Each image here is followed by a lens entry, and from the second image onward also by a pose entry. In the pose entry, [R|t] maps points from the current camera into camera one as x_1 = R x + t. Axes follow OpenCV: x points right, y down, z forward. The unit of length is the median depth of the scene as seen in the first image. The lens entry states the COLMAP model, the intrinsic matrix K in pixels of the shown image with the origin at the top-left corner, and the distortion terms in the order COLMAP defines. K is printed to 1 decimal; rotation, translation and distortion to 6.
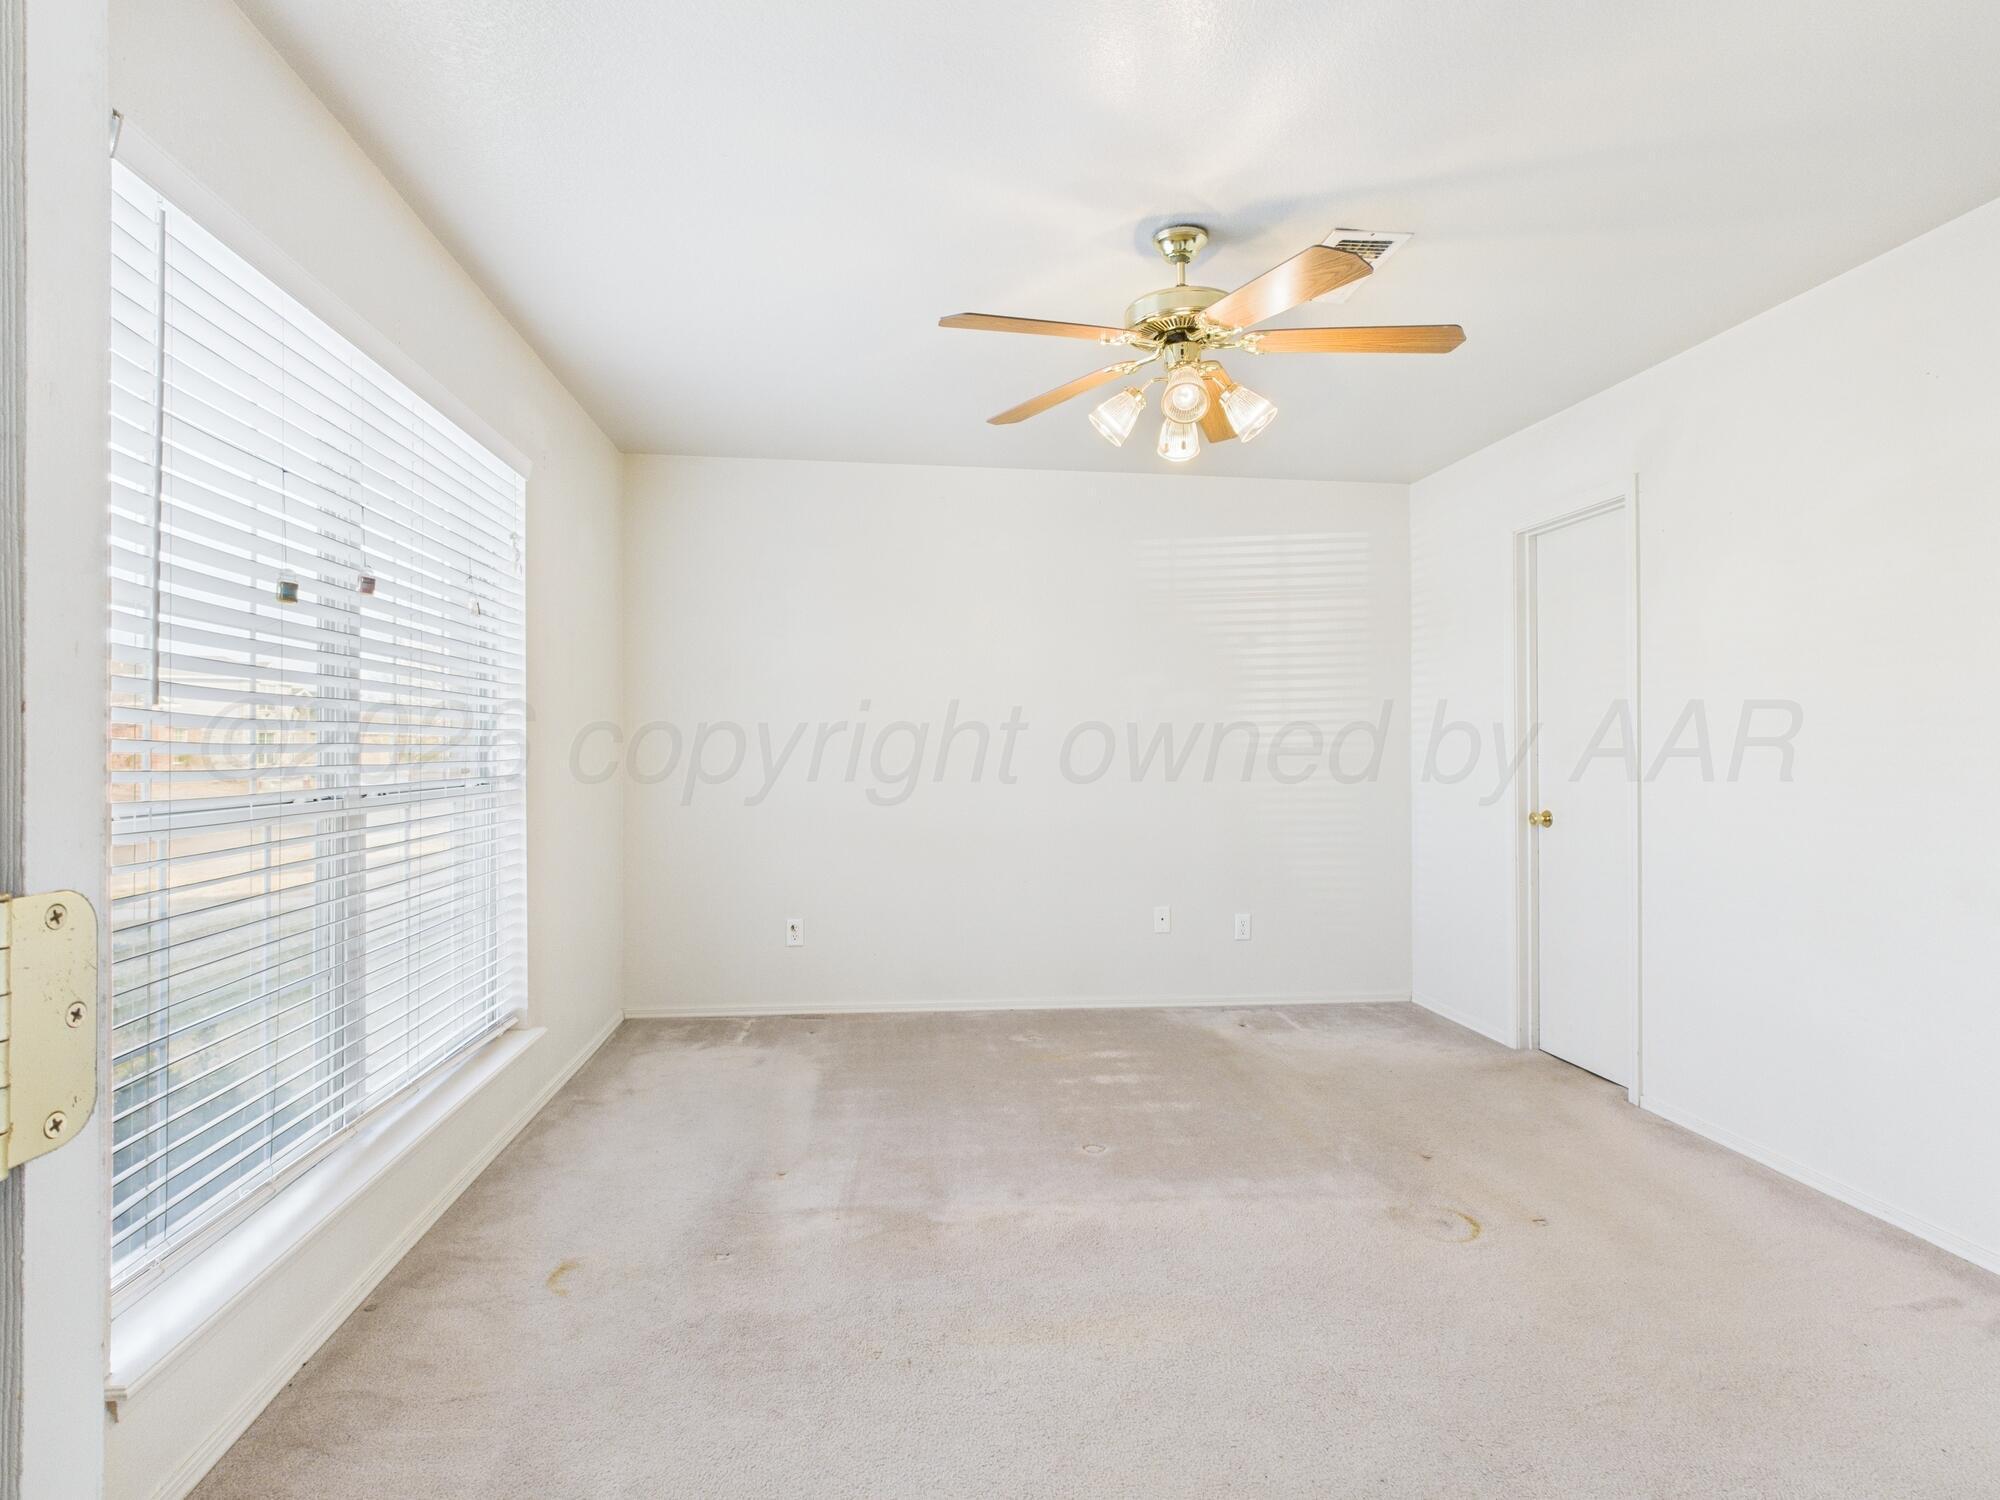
lens RADIAL K [[1050.2, 0, 998.4], [0, 1050.2, 772.2], [0, 0, 1]] dist [0.000258, -0.000143]
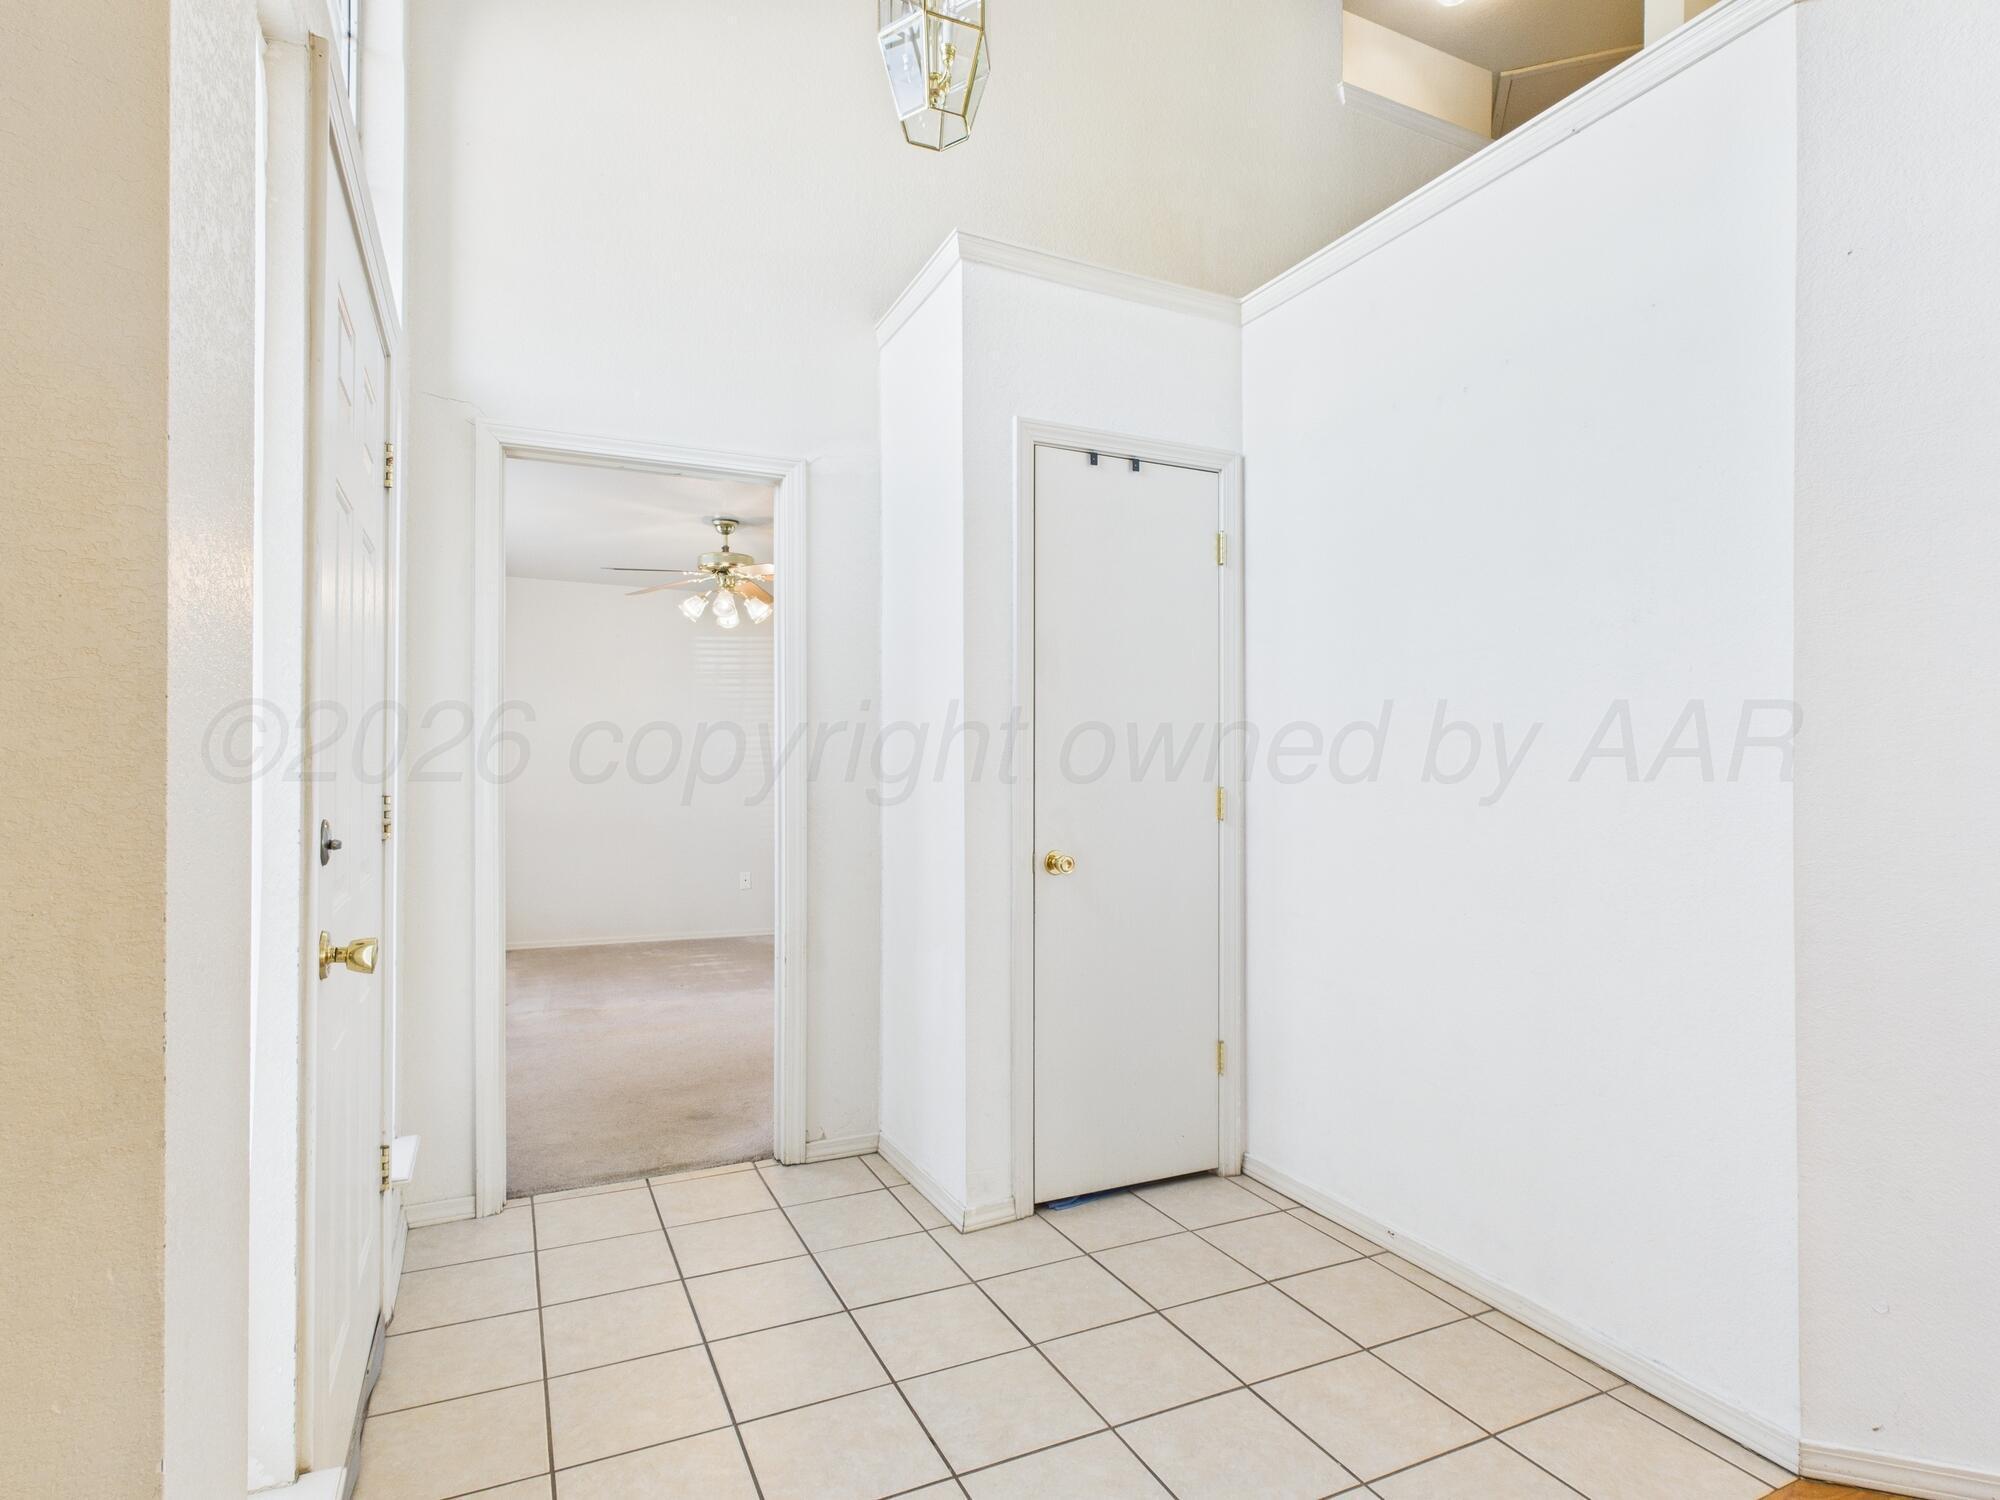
lens RADIAL K [[1050.2, 0, 998.4], [0, 1050.2, 772.2], [0, 0, 1]] dist [0.000258, -0.000143]
pose [[0.946685, -0.000307, 0.322161, 0.016807], [0.007181, 0.999771, -0.020151, 0.024102], [-0.322081, 0.021390, 0.946470, -1.097800]]
